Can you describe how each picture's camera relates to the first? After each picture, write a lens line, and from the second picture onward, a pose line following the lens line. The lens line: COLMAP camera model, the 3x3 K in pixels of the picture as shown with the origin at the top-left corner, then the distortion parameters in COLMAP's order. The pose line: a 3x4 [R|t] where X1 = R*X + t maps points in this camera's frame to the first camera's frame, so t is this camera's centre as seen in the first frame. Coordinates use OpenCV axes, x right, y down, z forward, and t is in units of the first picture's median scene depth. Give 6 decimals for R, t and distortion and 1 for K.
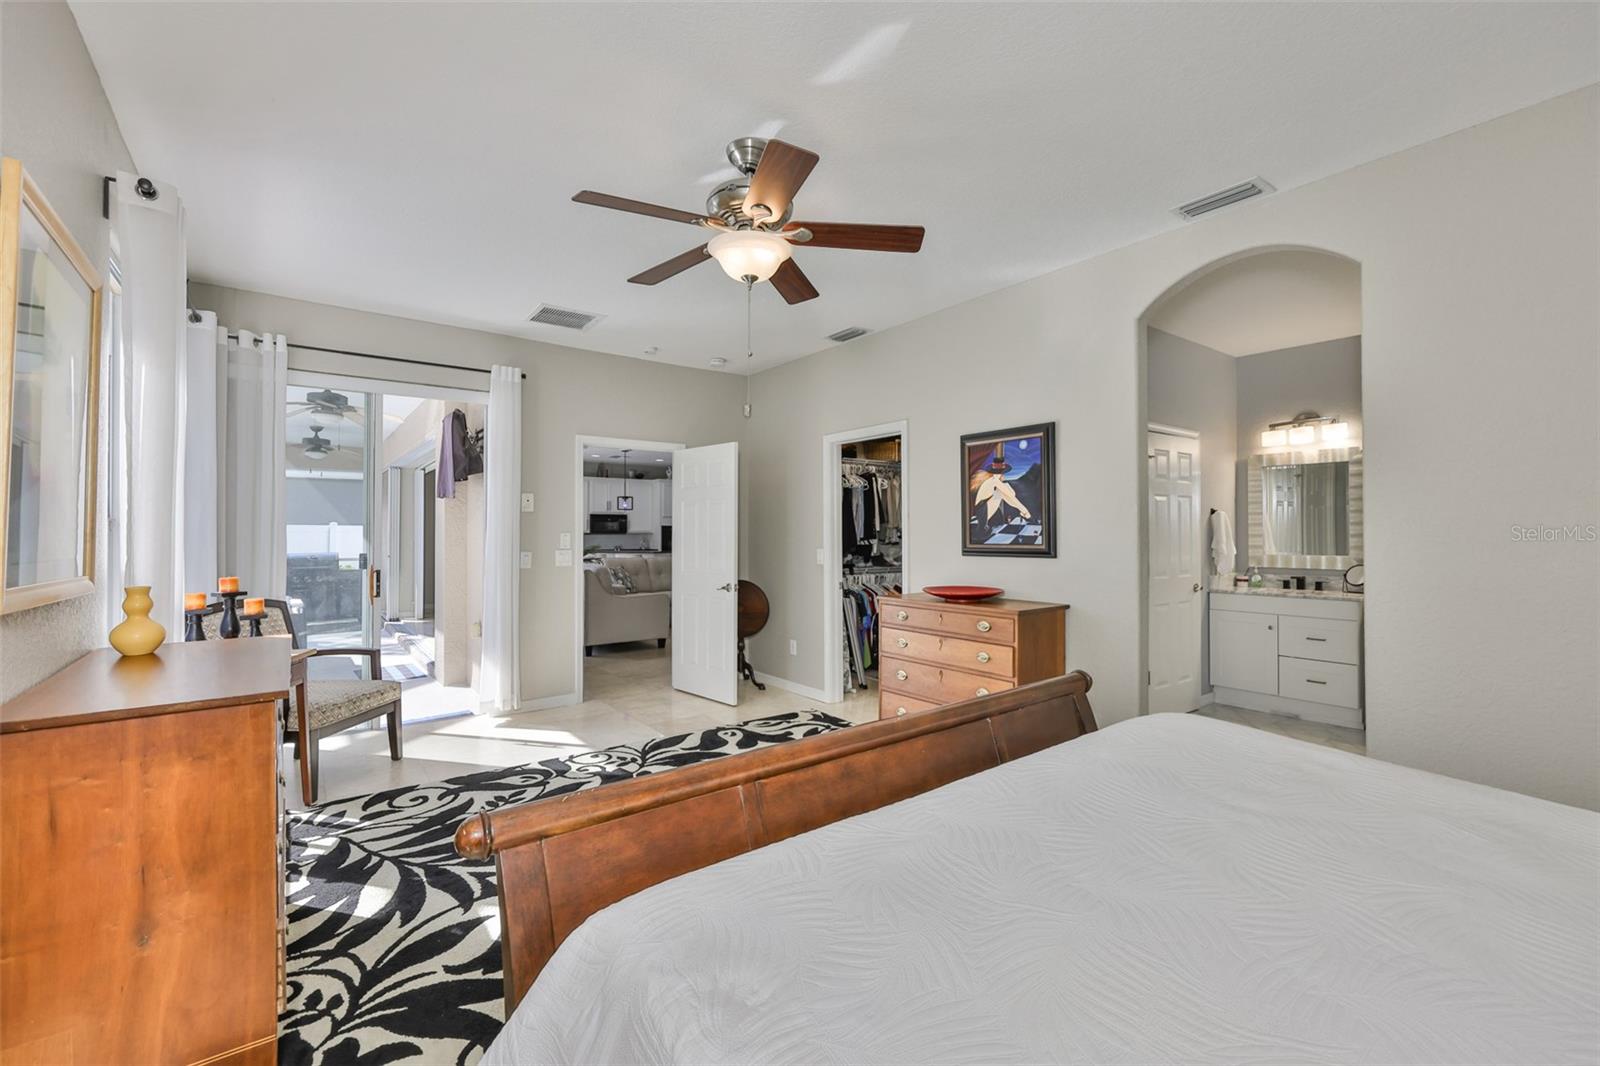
lens RADIAL K [[682.5, 0, 792.6], [0, 682.5, 531.4], [0, 0, 1]] dist [-0.001738, 0.001147]
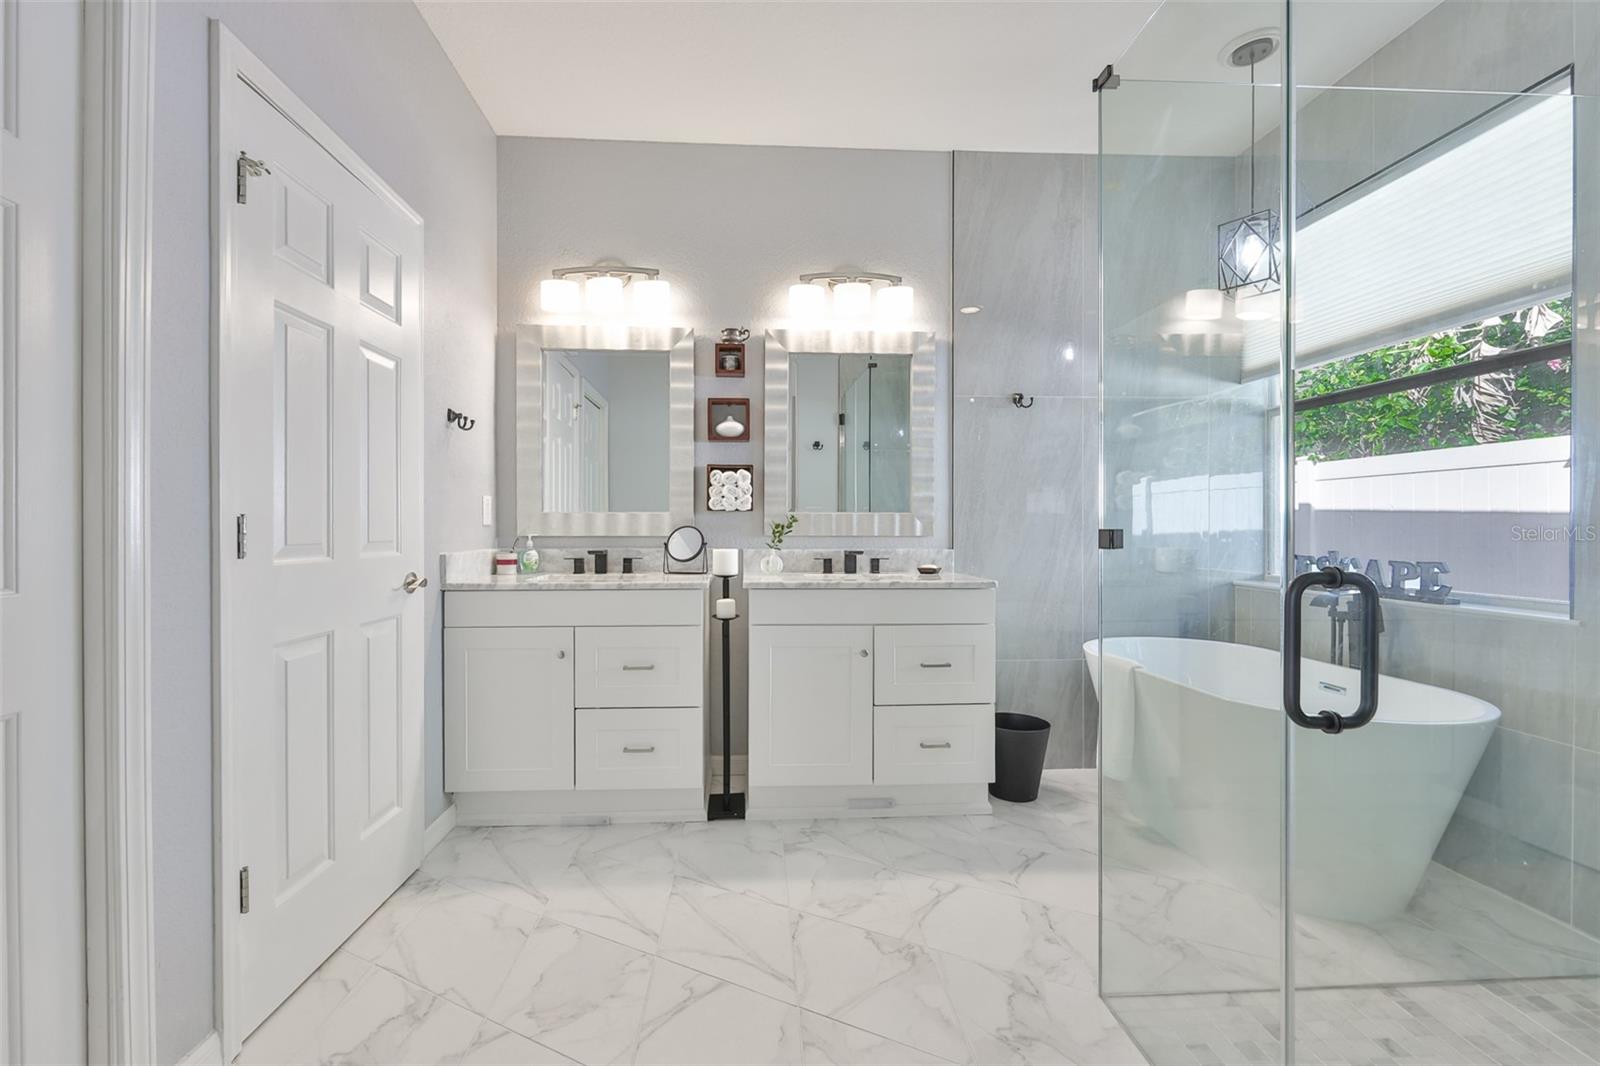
lens RADIAL K [[682.5, 0, 797.5], [0, 682.5, 531.2], [0, 0, 1]] dist [-0.001738, 0.001147]
pose [[0.570723, -0.006350, 0.821118, 0.370922], [-0.005668, 0.999916, 0.011672, 0.042421], [-0.821123, -0.011316, 0.570639, 0.539435]]
